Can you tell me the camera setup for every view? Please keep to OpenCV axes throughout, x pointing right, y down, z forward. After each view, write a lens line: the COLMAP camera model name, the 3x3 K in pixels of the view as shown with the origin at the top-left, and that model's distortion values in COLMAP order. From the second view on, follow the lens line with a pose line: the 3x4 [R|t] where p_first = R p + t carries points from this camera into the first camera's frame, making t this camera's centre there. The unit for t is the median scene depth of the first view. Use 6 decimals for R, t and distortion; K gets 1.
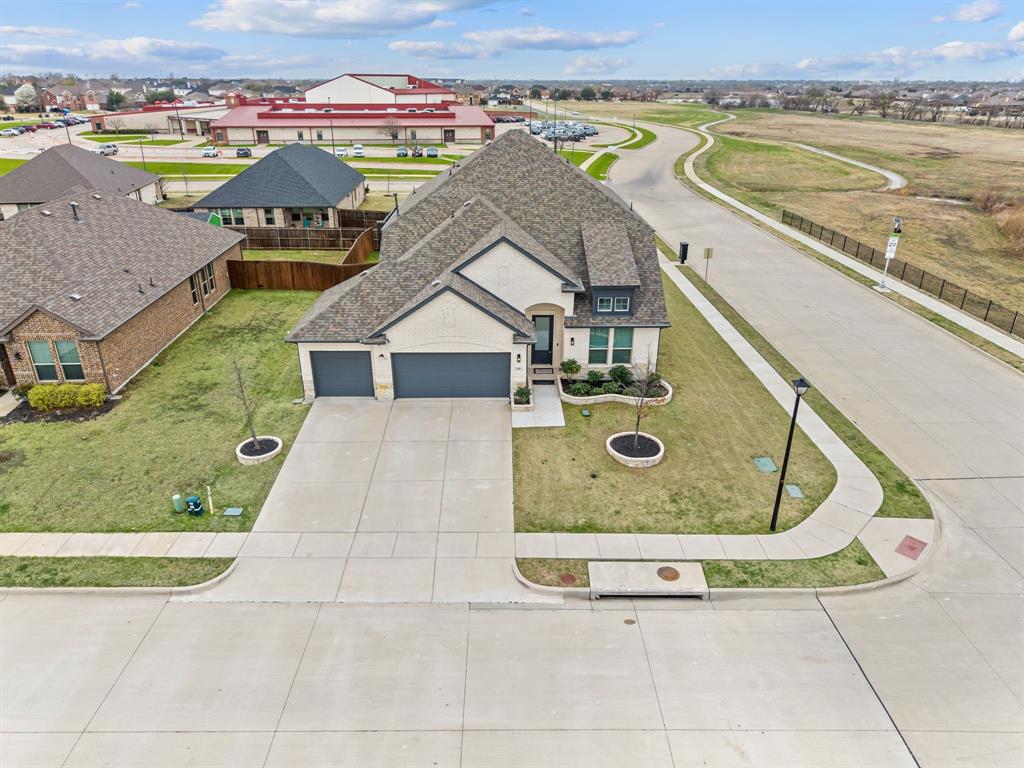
lens RADIAL K [[686.1, 0, 512.4], [0, 686.1, 391.6], [0, 0, 1]] dist [0.004398, -0.002788]
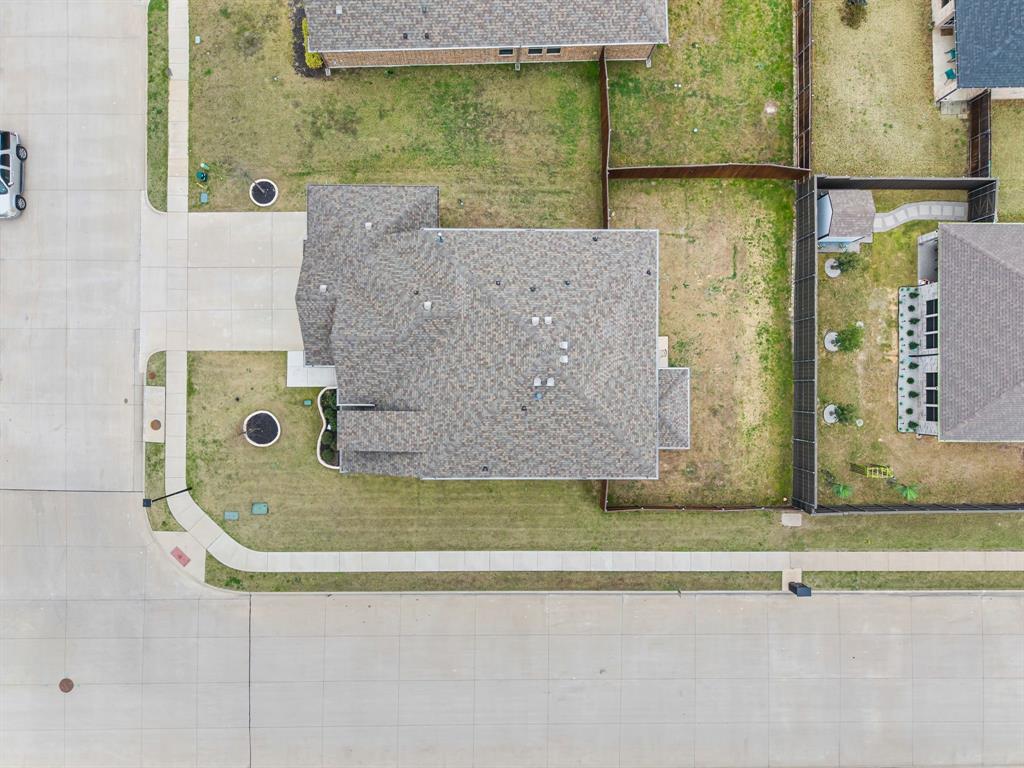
lens RADIAL K [[686.1, 0, 506.1], [0, 686.1, 387.7], [0, 0, 1]] dist [0.004398, -0.002788]
pose [[-0.020114, 0.999789, -0.004234, 0.091859], [-0.444292, -0.005145, 0.895867, -1.816165], [0.895656, 0.019900, 0.444302, 0.909942]]
